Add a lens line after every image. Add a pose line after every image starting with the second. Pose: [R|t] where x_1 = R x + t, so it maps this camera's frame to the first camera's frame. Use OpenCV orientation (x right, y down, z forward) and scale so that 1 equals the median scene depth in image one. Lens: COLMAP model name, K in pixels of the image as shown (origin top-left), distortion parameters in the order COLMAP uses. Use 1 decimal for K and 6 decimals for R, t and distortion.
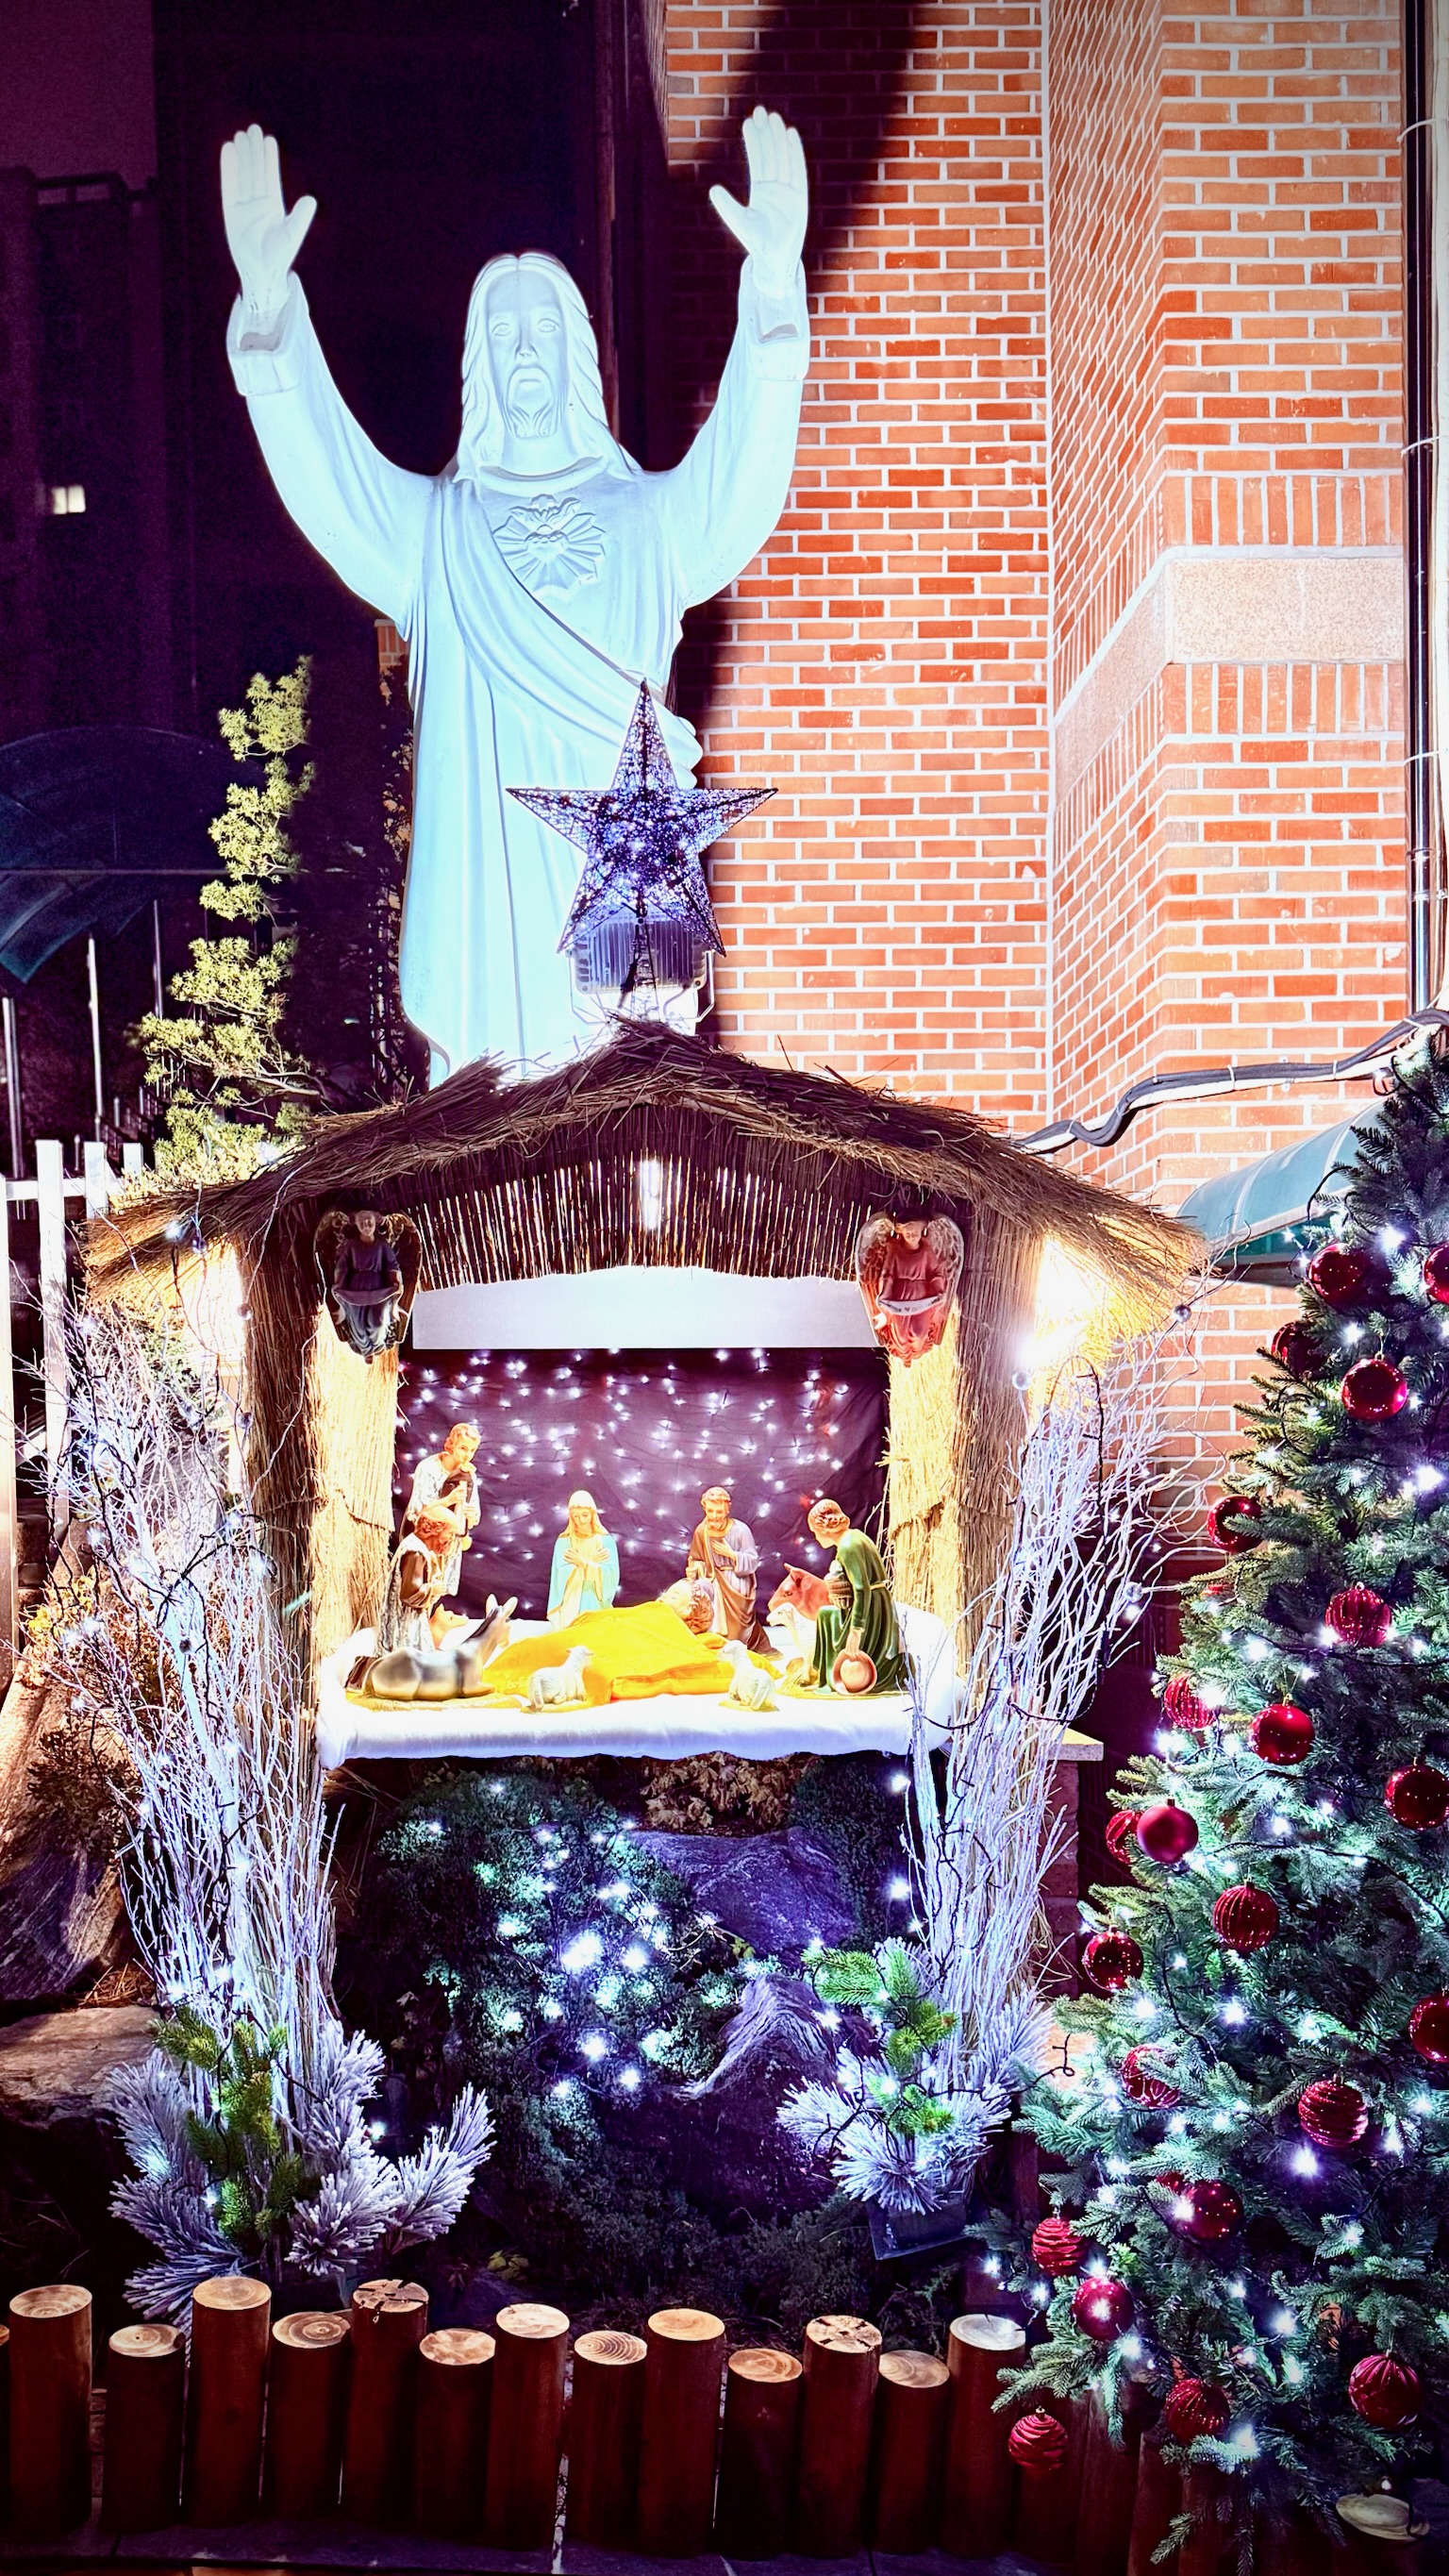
lens RADIAL K [[2085.0, 0, 726.6], [0, 2085.0, 1296.3], [0, 0, 1]] dist [0.034719, -0.010907]
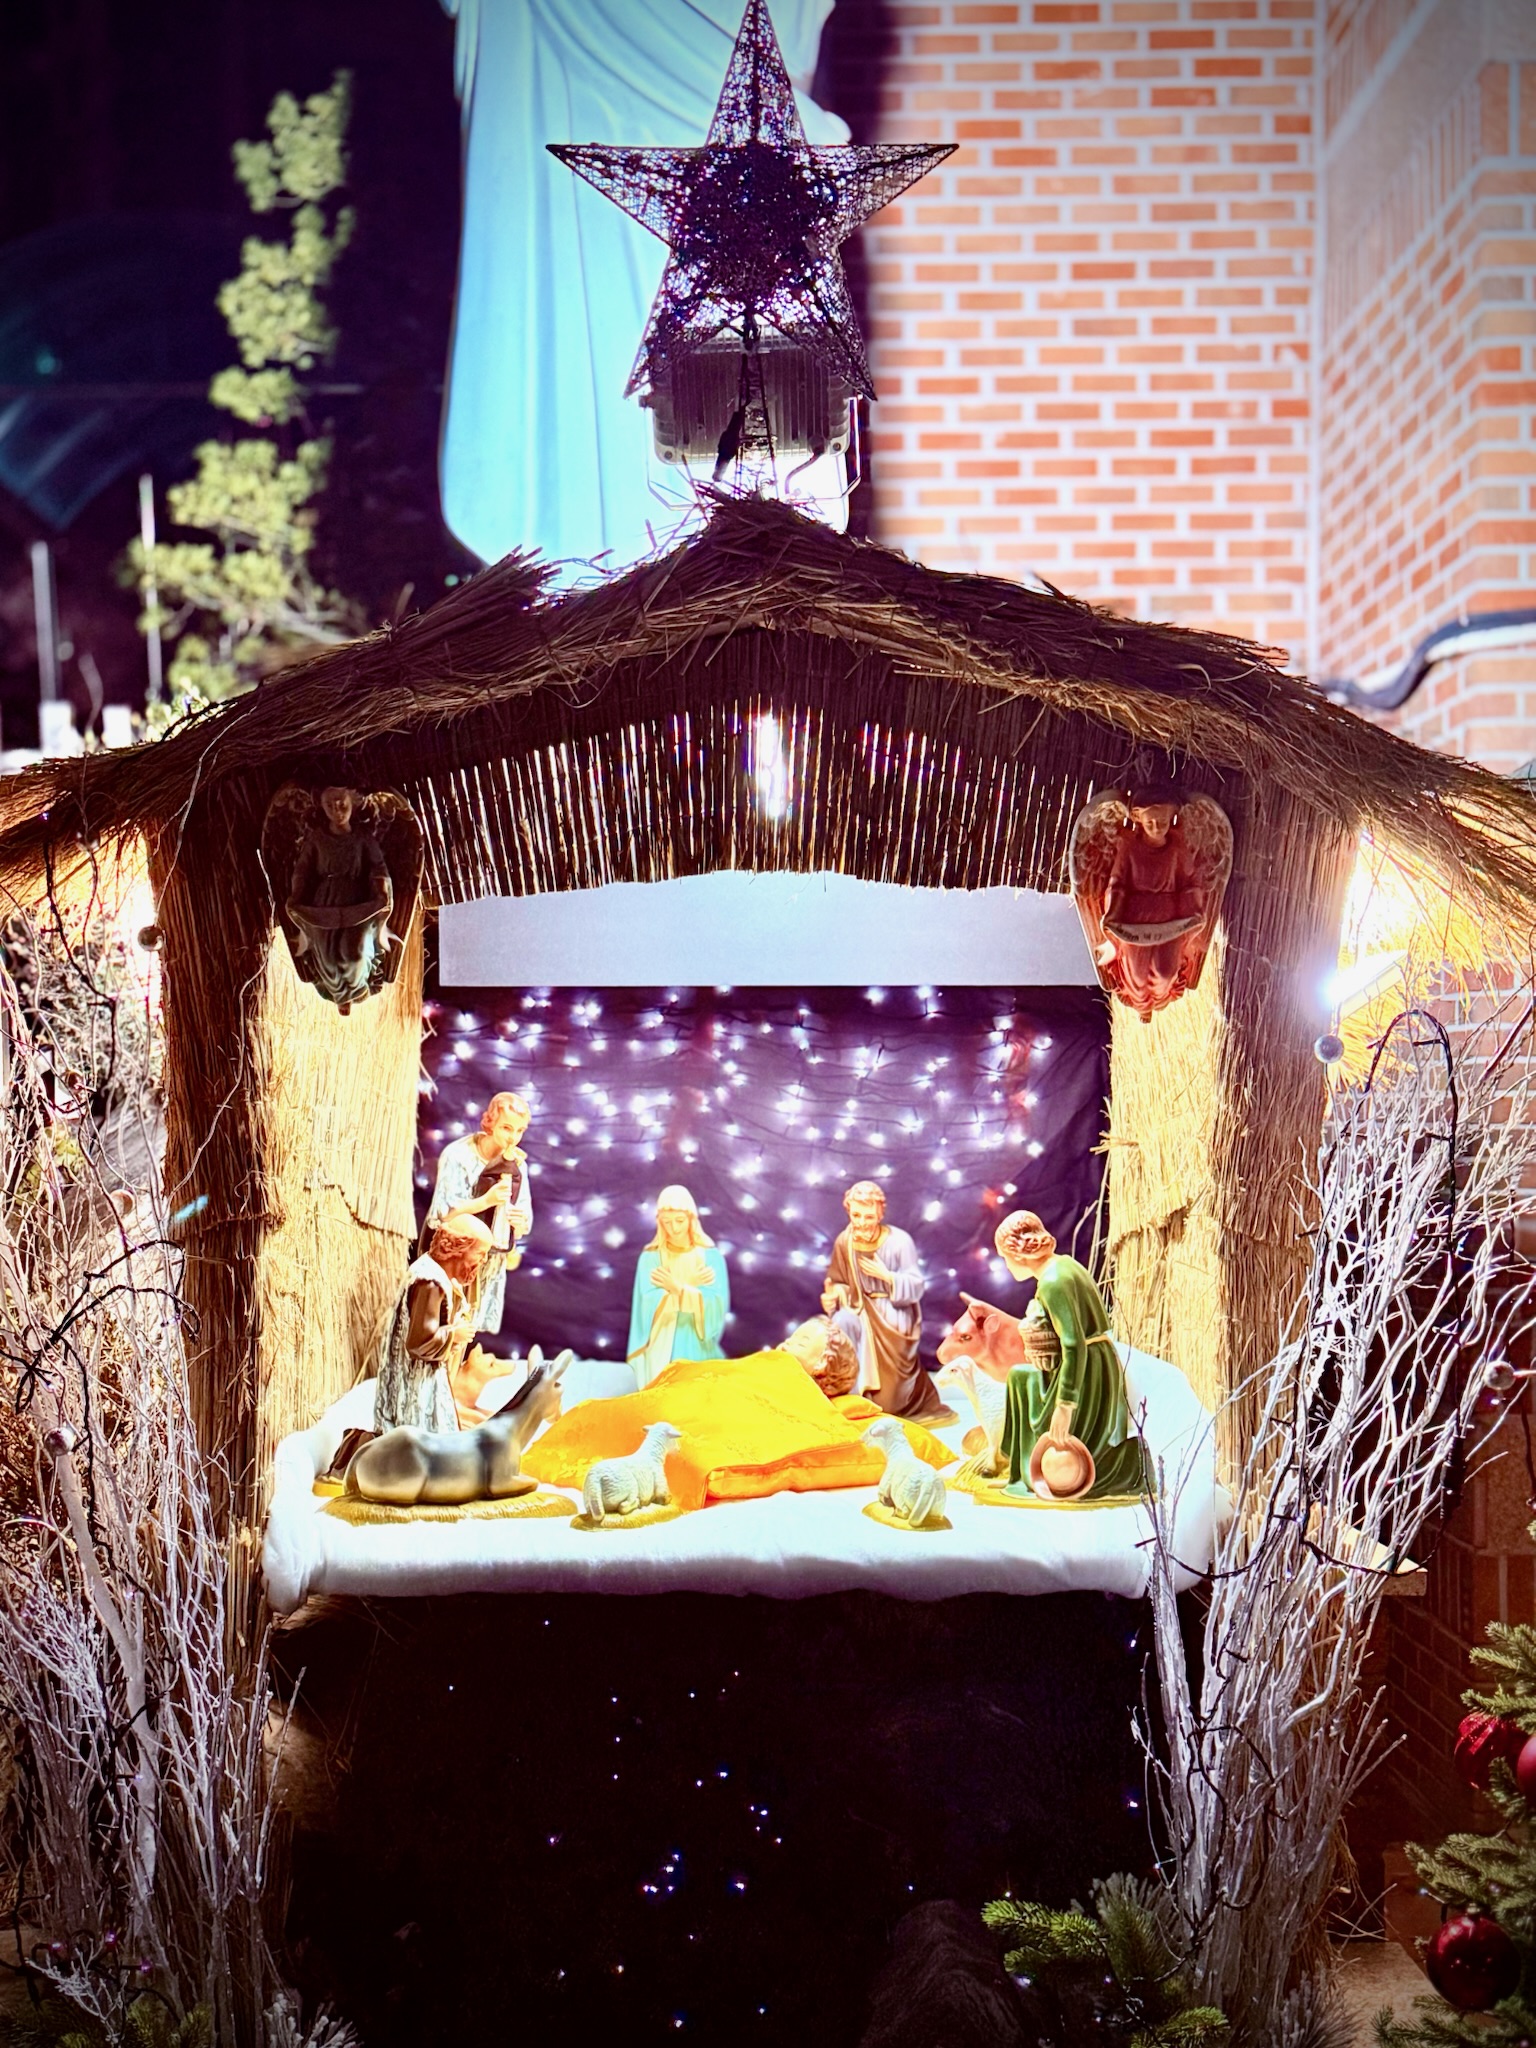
lens RADIAL K [[2277.8, 0, 769.4], [0, 2277.8, 1018.8], [0, 0, 1]] dist [0.038684, 0.000000]
pose [[0.998288, 0.005737, -0.058200, 0.007683], [-0.002700, 0.998637, 0.052129, -0.004677], [0.058420, -0.051882, 0.996943, 0.240841]]
